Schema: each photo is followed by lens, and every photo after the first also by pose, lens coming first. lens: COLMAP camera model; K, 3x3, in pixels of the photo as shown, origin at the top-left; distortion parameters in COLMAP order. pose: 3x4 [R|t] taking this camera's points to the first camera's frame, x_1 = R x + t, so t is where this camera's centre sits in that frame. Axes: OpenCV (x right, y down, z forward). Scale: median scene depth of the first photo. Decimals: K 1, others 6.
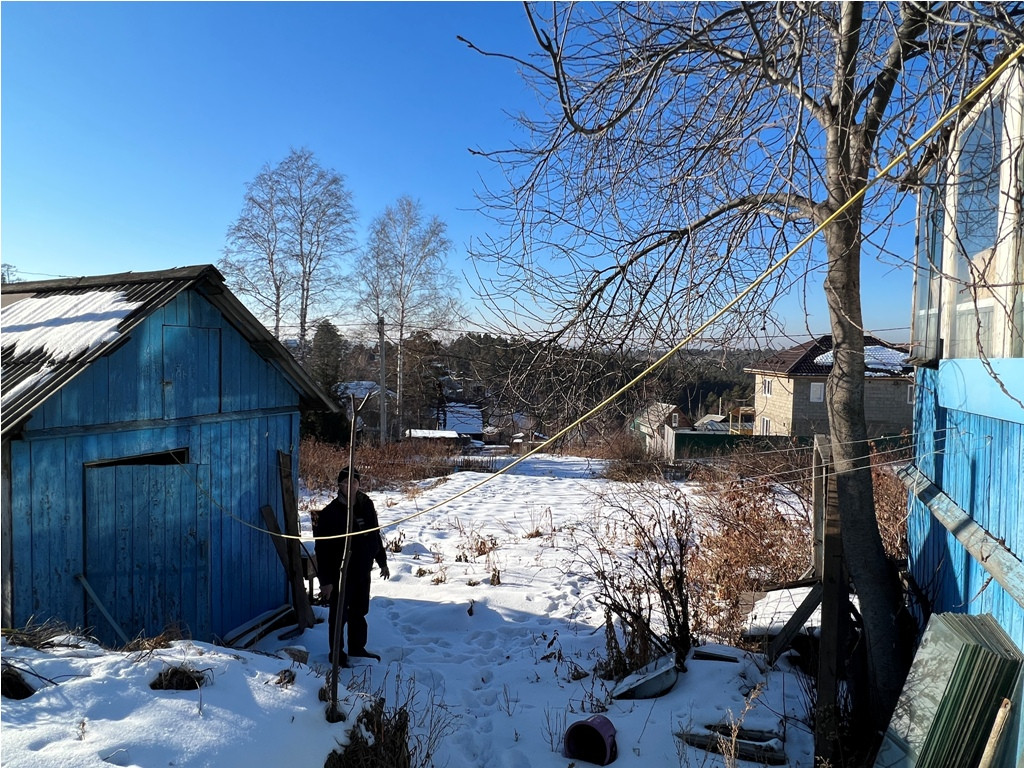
lens RADIAL K [[568.7, 0, 512.0], [0, 568.7, 384.0], [0, 0, 1]] dist [0.002496, 0.000361]
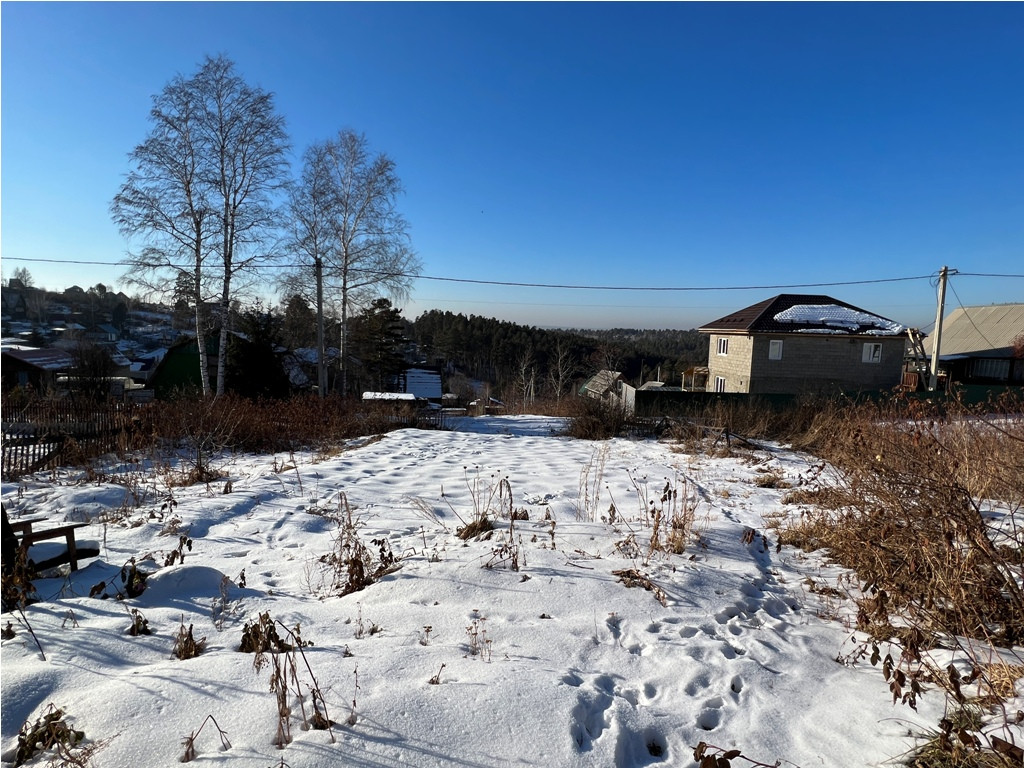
lens RADIAL K [[500.8, 0, 512.0], [0, 500.8, 384.0], [0, 0, 1]] dist [-0.001600, -0.000217]
pose [[0.996739, 0.004610, 0.080564, 0.010932], [-0.008742, 0.998660, 0.051003, 0.035190], [-0.080221, -0.051541, 0.995444, 0.178769]]
